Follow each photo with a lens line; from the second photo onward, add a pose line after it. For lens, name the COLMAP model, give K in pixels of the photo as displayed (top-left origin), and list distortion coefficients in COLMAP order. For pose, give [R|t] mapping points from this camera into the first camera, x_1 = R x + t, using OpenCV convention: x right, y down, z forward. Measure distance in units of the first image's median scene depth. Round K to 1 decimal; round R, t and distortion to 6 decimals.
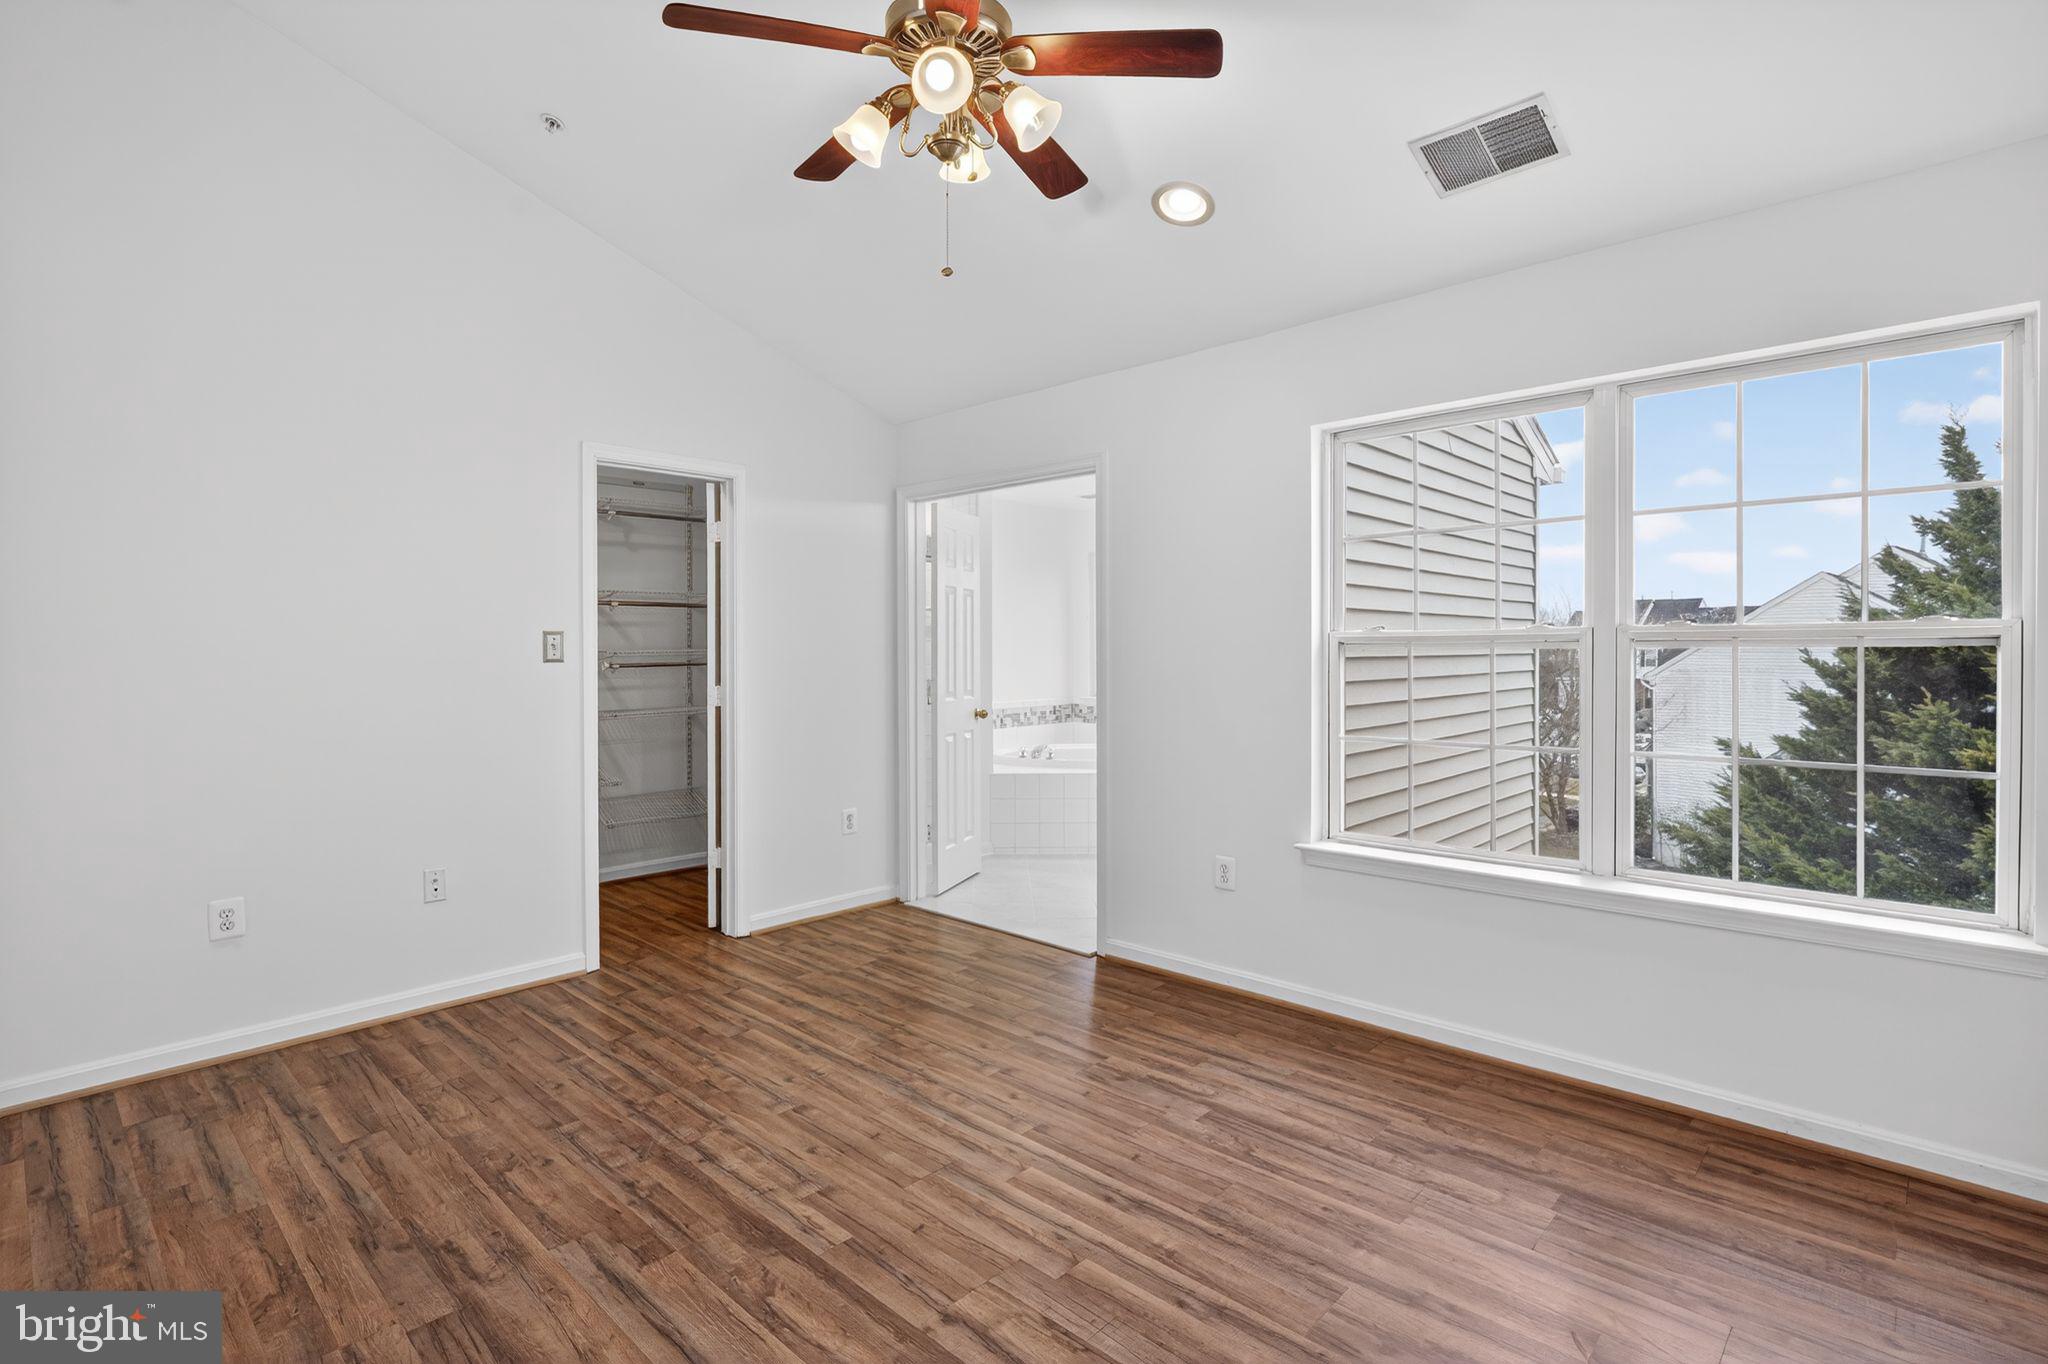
lens RADIAL K [[976.7, 0, 1023.2], [0, 976.7, 665.6], [0, 0, 1]] dist [0.000226, 0.000956]
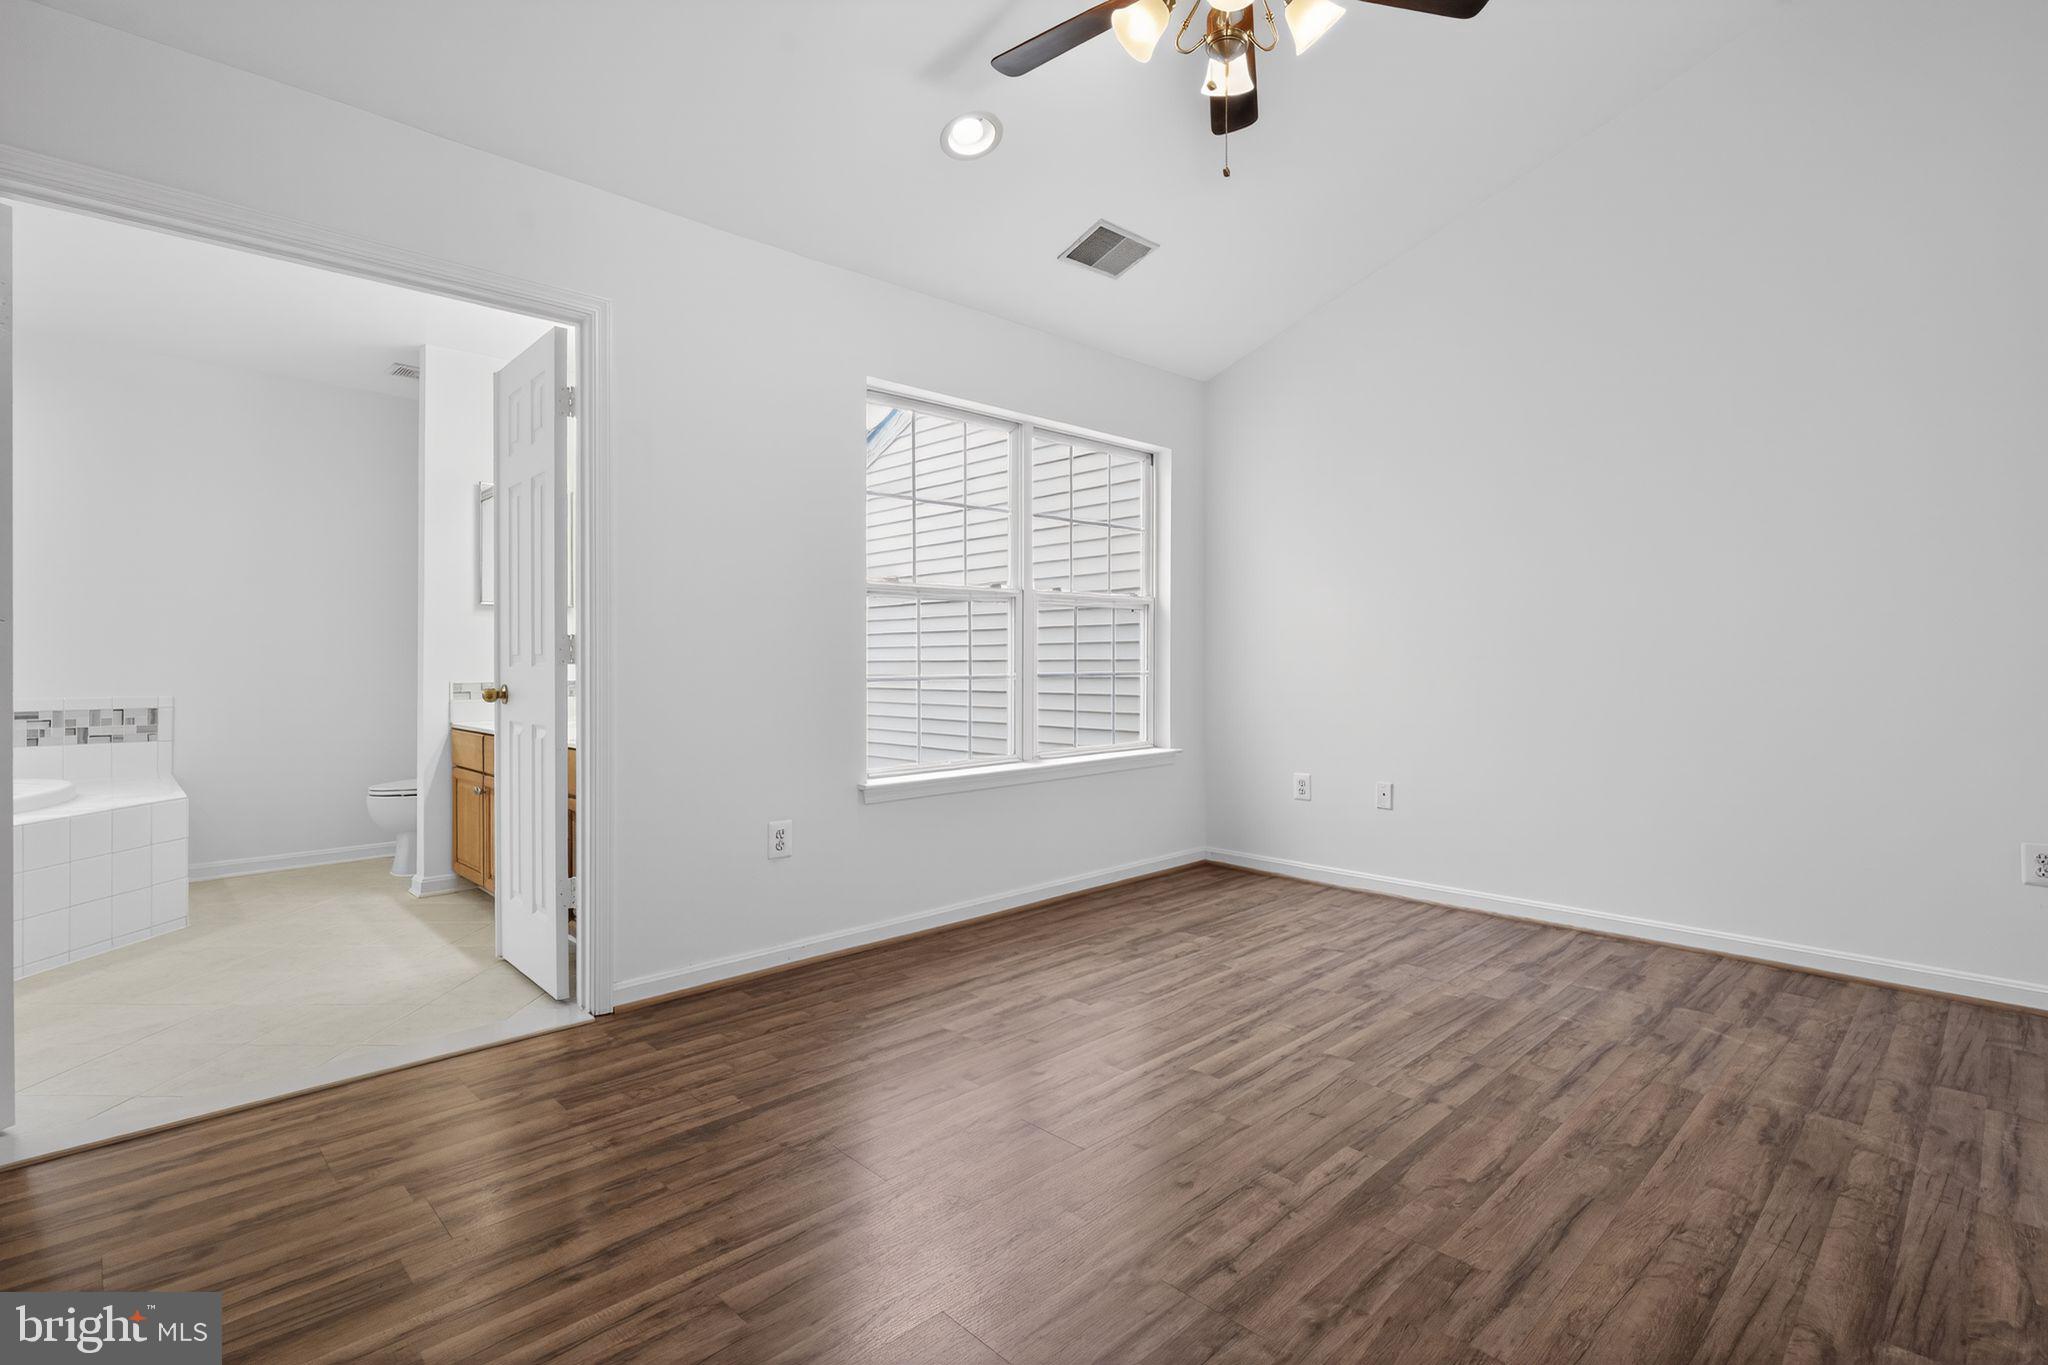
lens RADIAL K [[976.7, 0, 1023.2], [0, 976.7, 666.1], [0, 0, 1]] dist [0.000226, 0.000956]
pose [[0.033098, 0.000949, 0.999452, -1.071151], [0.011478, 0.999933, -0.001330, 0.092500], [-0.999386, 0.011516, 0.033084, 1.183942]]
